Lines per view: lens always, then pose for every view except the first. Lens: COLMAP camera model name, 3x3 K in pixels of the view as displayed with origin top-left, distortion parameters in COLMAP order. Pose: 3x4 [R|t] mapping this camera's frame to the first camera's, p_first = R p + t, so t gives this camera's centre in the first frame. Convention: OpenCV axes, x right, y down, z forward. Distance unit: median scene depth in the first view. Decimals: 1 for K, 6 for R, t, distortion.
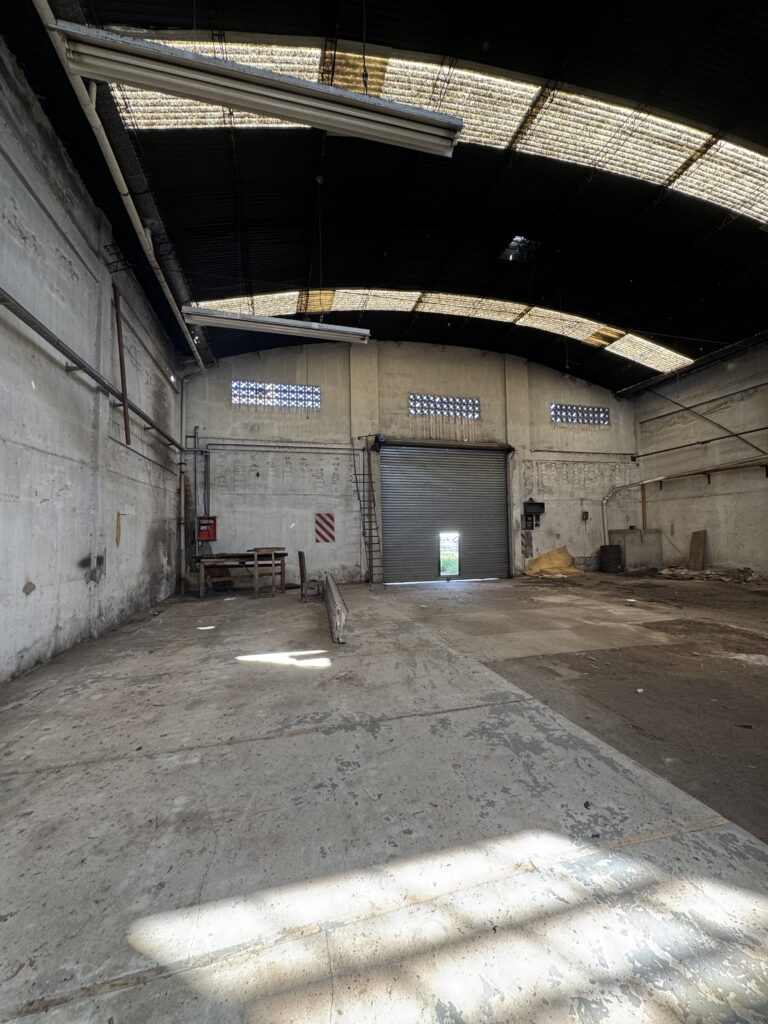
lens RADIAL K [[407.0, 0, 385.0], [0, 407.0, 514.1], [0, 0, 1]] dist [-0.001791, -0.000020]
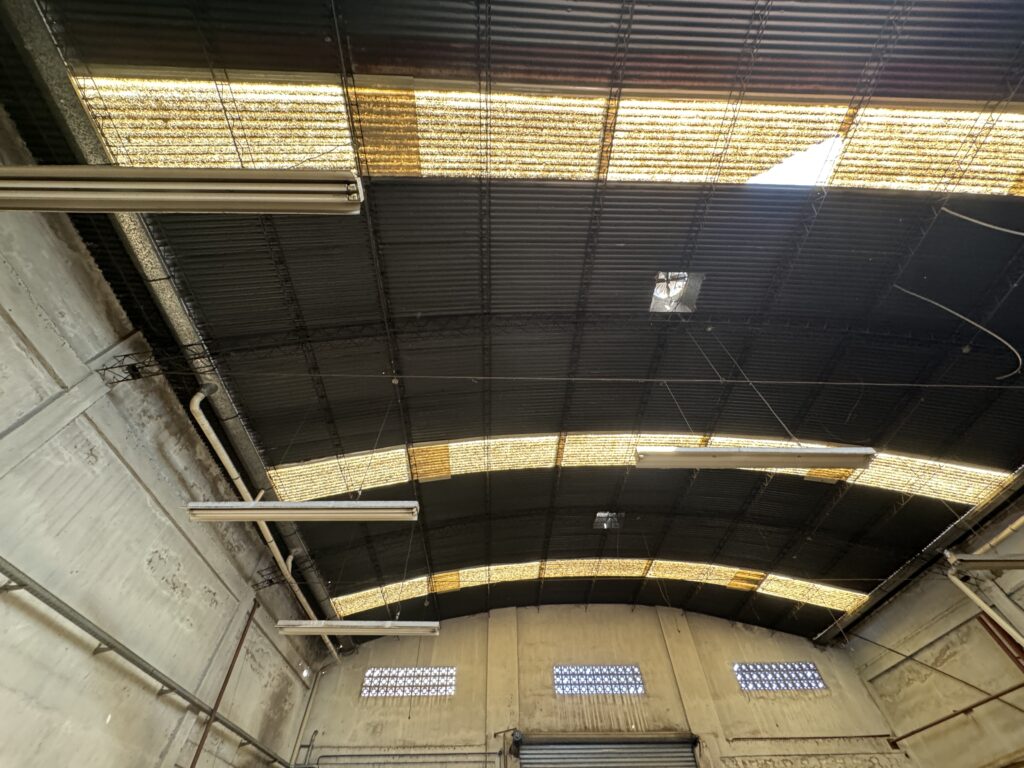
lens RADIAL K [[407.0, 0, 511.3], [0, 407.0, 381.1], [0, 0, 1]] dist [-0.001791, -0.000020]
pose [[0.975560, -0.176104, -0.131412, 0.206812], [0.013545, 0.645120, -0.763961, -0.017193], [0.219313, 0.743510, 0.631739, -0.063311]]
